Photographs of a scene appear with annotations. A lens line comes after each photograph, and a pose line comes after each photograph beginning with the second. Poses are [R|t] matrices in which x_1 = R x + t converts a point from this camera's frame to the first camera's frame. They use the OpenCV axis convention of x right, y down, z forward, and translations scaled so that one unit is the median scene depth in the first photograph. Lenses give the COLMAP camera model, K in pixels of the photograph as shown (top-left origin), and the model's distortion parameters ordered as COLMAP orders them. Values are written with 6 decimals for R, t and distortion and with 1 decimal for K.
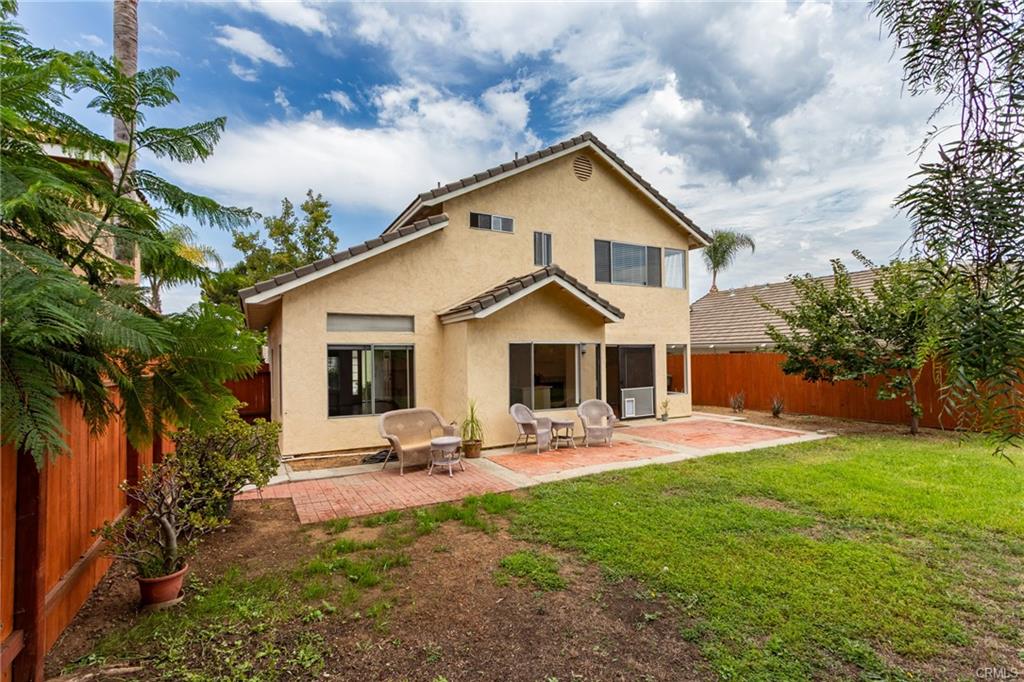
lens RADIAL K [[466.4, 0, 497.6], [0, 466.4, 347.7], [0, 0, 1]] dist [0.006895, -0.000229]
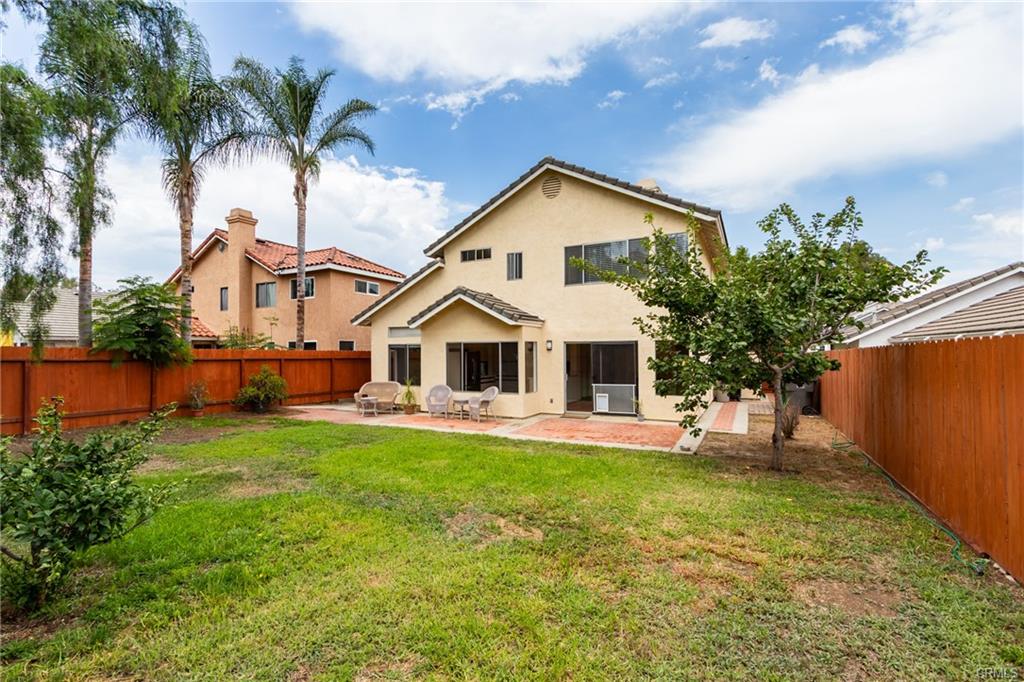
lens RADIAL K [[467.3, 0, 501.0], [0, 467.3, 352.2], [0, 0, 1]] dist [0.001974, -0.000575]
pose [[0.575837, 0.009005, -0.817515, 1.100712], [0.012424, 0.999727, 0.019763, -0.007005], [0.817470, -0.021537, 0.575568, 0.248532]]
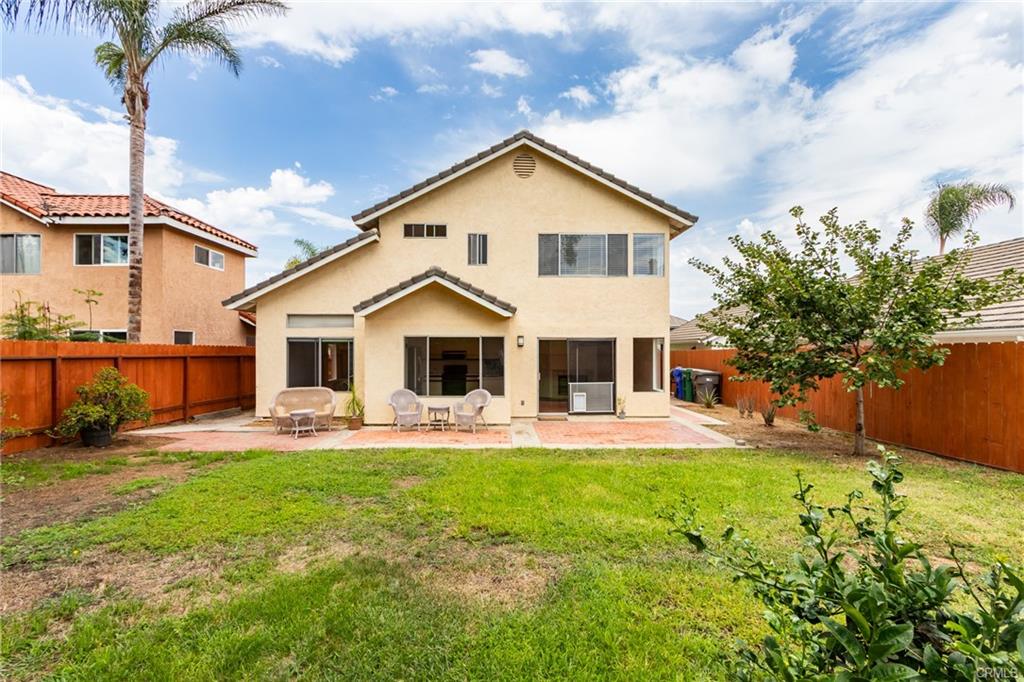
lens RADIAL K [[466.4, 0, 497.6], [0, 466.4, 347.7], [0, 0, 1]] dist [0.006895, -0.000229]
pose [[0.894922, 0.011534, -0.446073, 0.623436], [-0.003394, 0.999813, 0.019043, -0.004599], [0.446209, -0.015529, 0.894794, 0.053335]]
